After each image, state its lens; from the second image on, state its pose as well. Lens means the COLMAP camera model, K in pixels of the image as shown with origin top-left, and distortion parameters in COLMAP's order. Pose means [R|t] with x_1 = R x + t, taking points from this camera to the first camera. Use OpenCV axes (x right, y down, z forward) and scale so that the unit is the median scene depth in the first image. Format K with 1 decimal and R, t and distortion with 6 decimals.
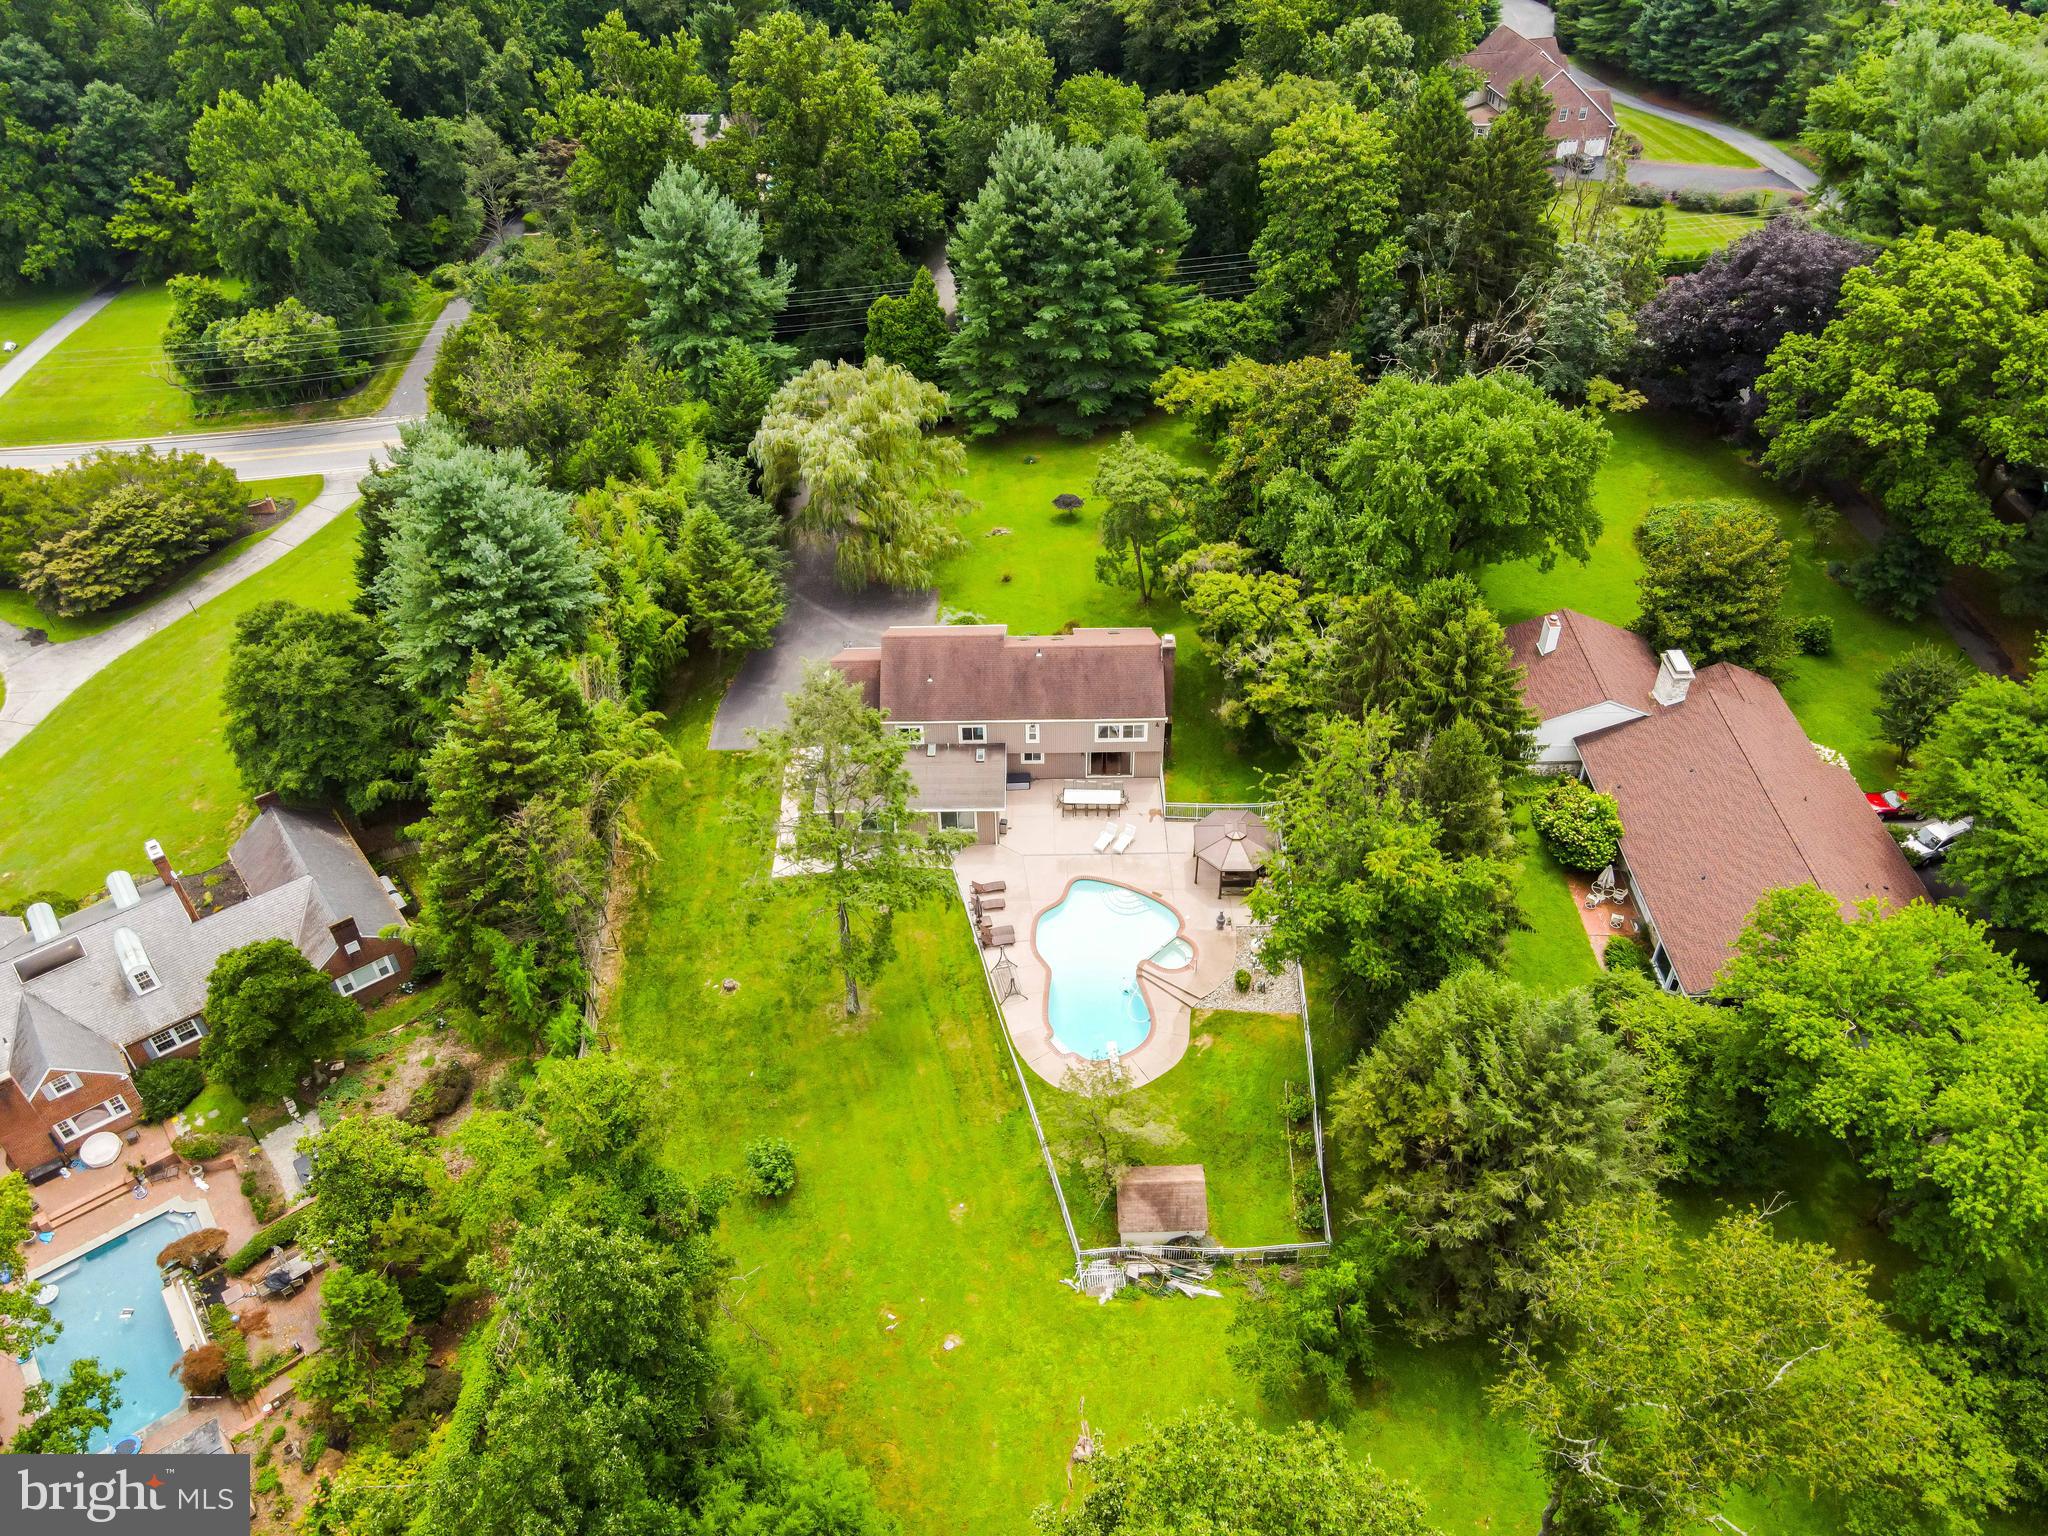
lens RADIAL K [[1511.1, 0, 1018.8], [0, 1511.1, 769.4], [0, 0, 1]] dist [-0.000914, 0.019496]
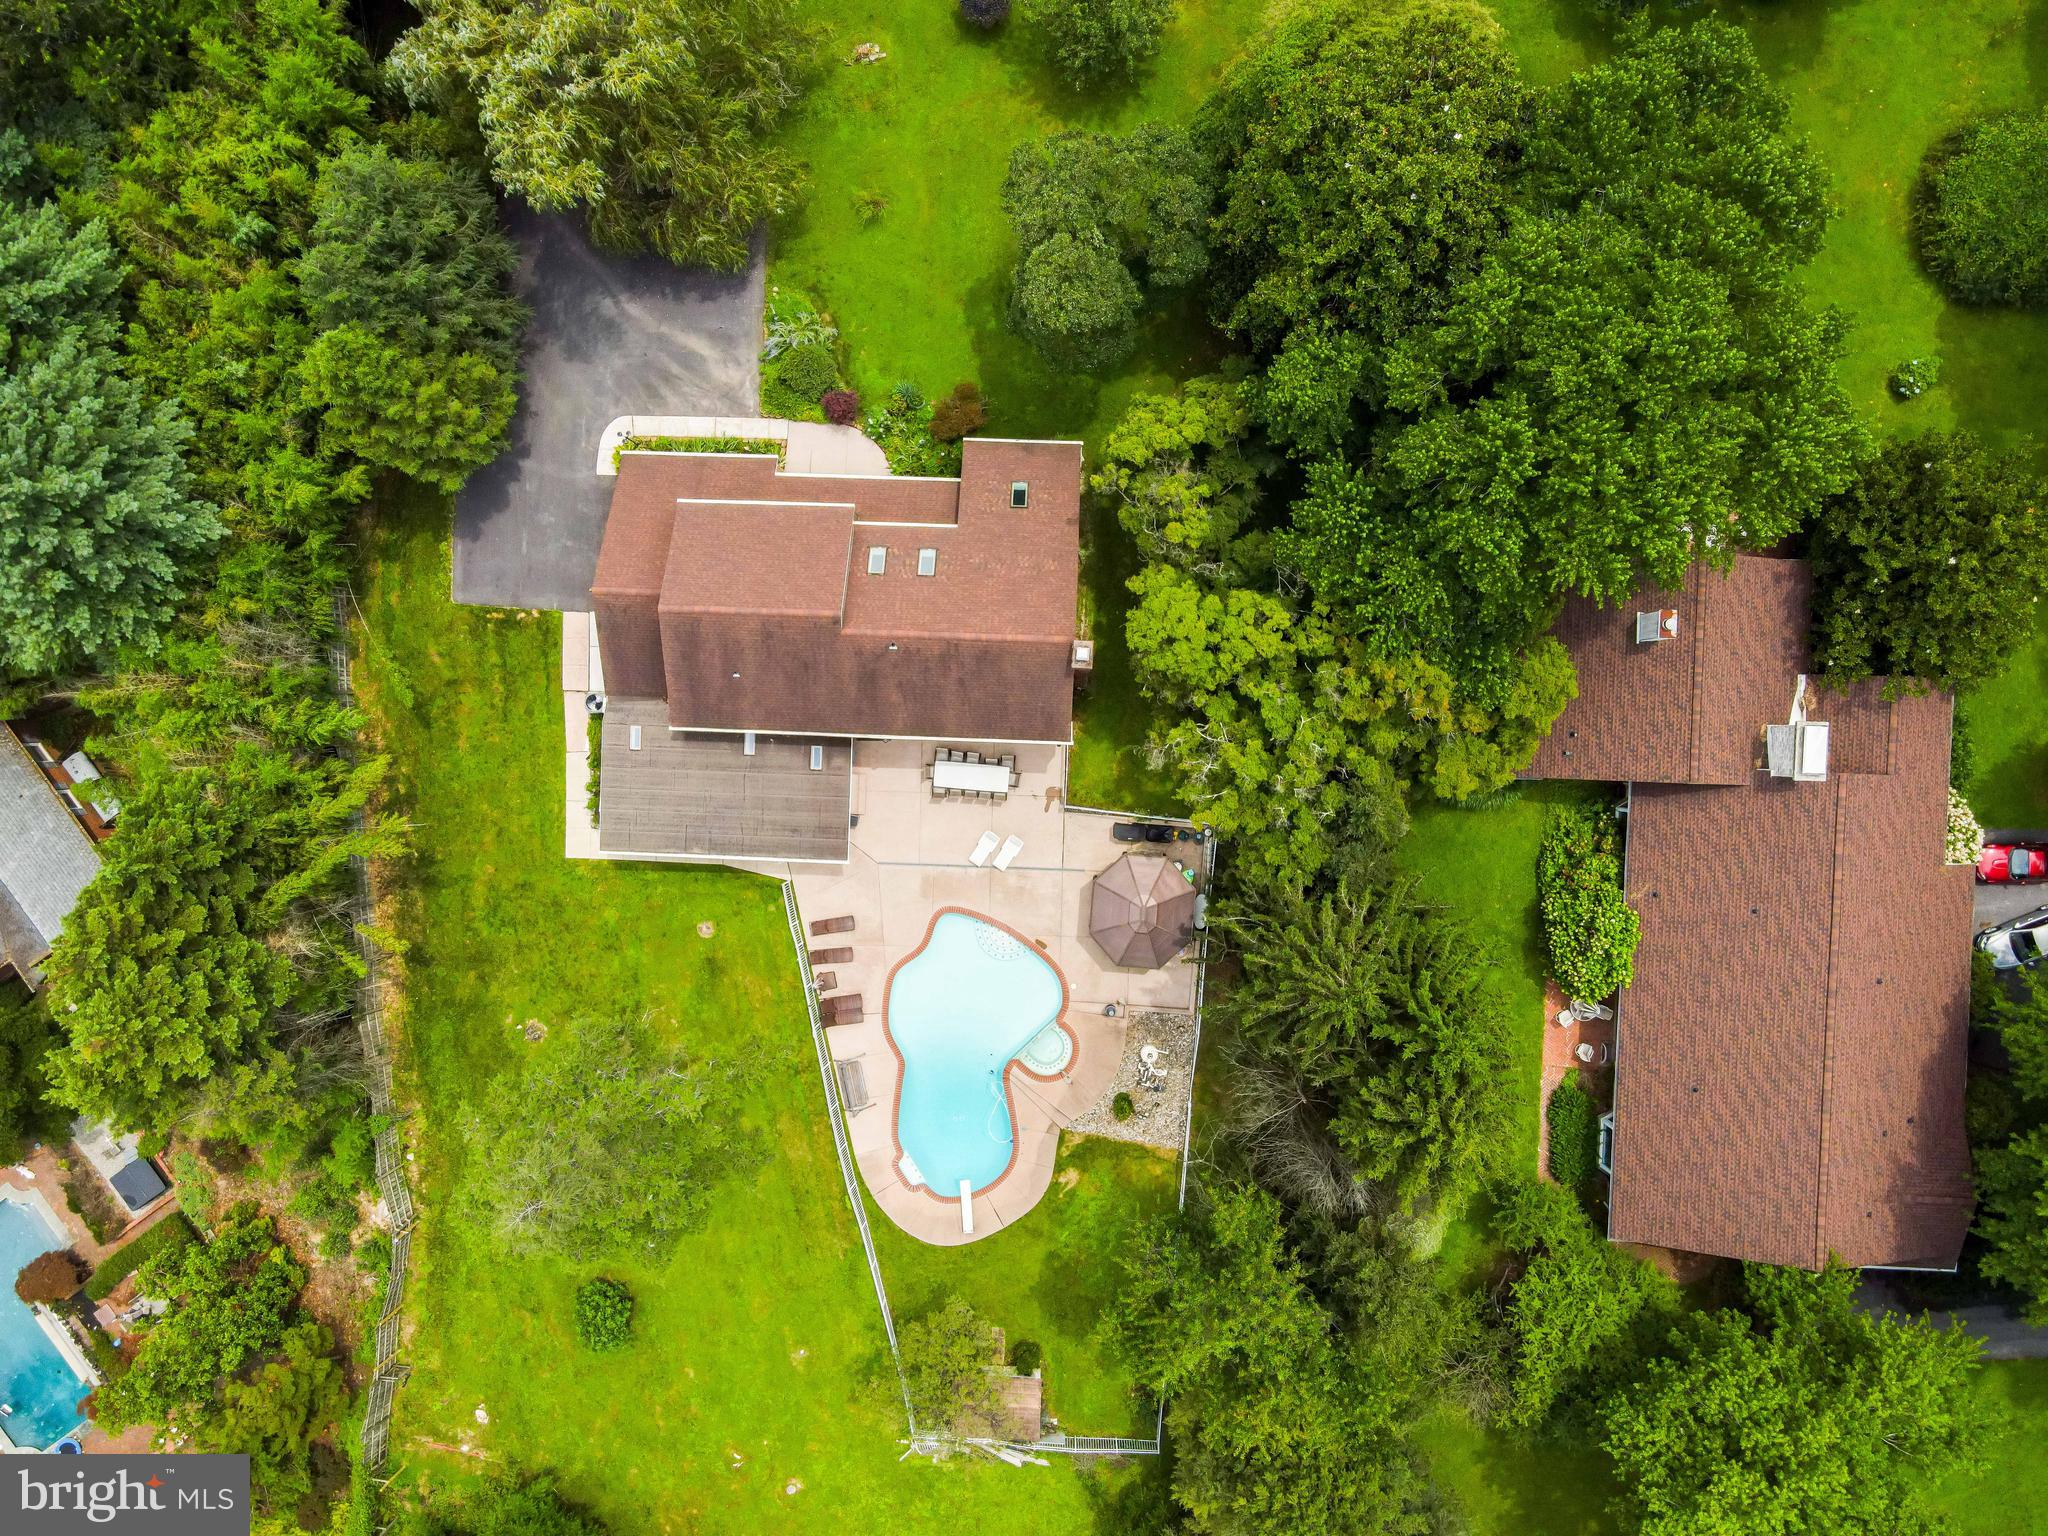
lens RADIAL K [[1511.1, 0, 1021.7], [0, 1511.1, 767.3], [0, 0, 1]] dist [-0.000914, 0.019496]
pose [[0.999441, 0.032902, 0.005989, 0.069224], [-0.025352, 0.628629, 0.777292, -0.574402], [0.021810, -0.777009, 0.629111, 0.533299]]
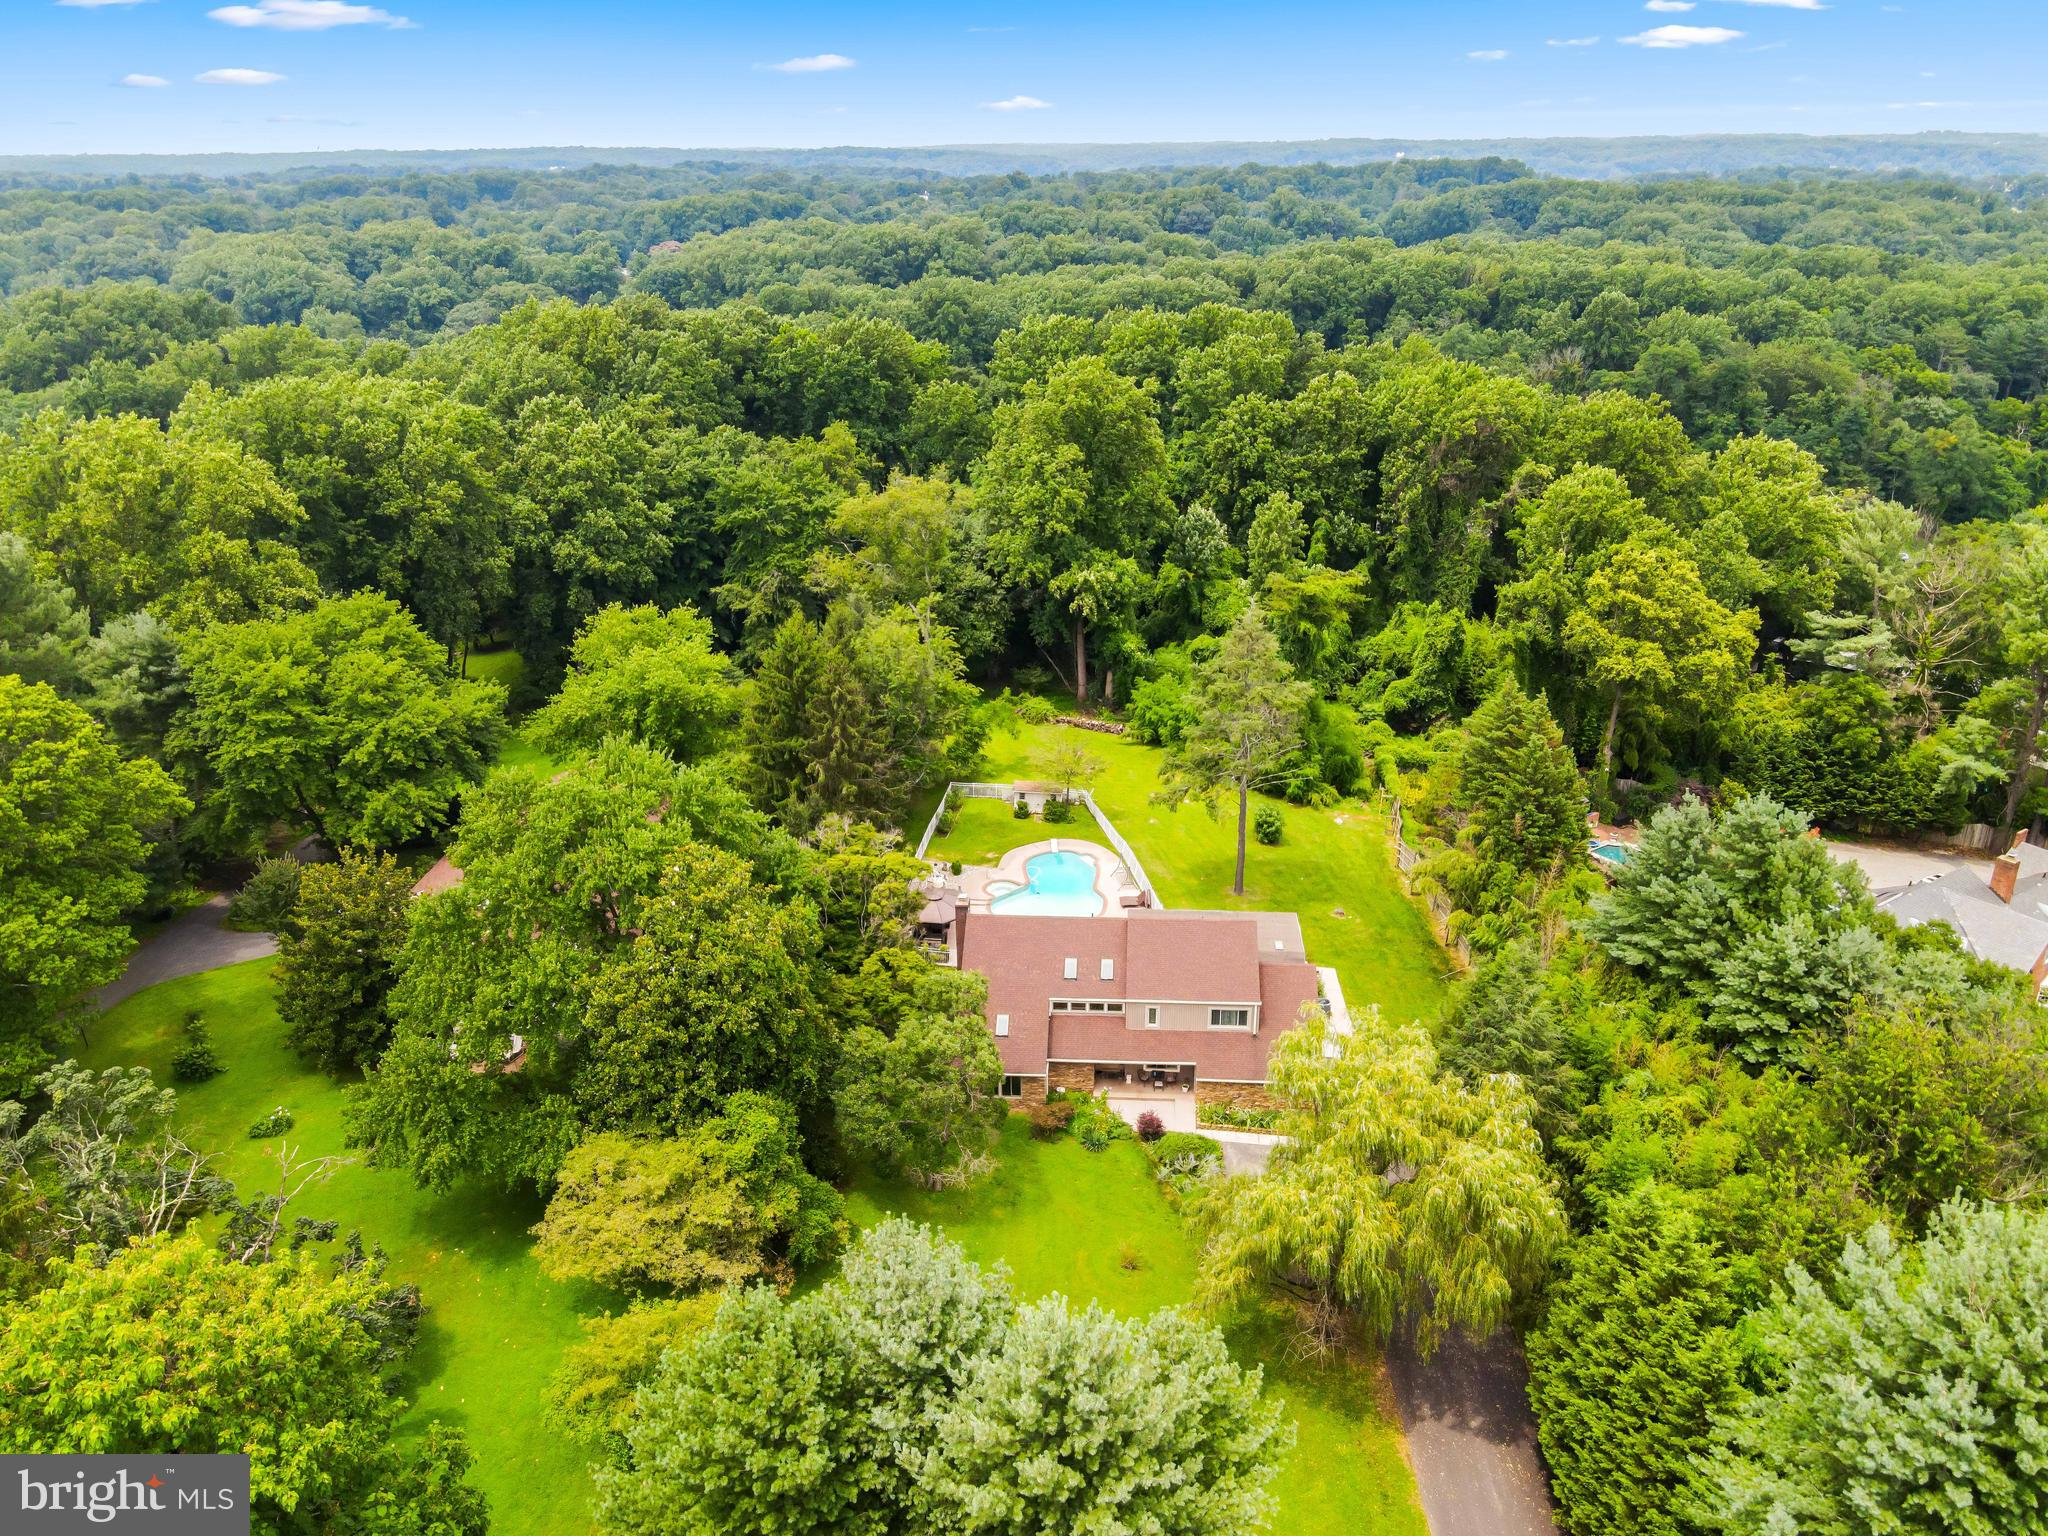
lens RADIAL K [[1511.1, 0, 1019.3], [0, 1511.1, 757.5], [0, 0, 1]] dist [-0.000914, 0.019496]
pose [[-0.997095, 0.007479, 0.075806, -0.014719], [0.070502, 0.467451, 0.881203, -1.002363], [-0.028845, 0.883987, -0.466620, 1.374626]]
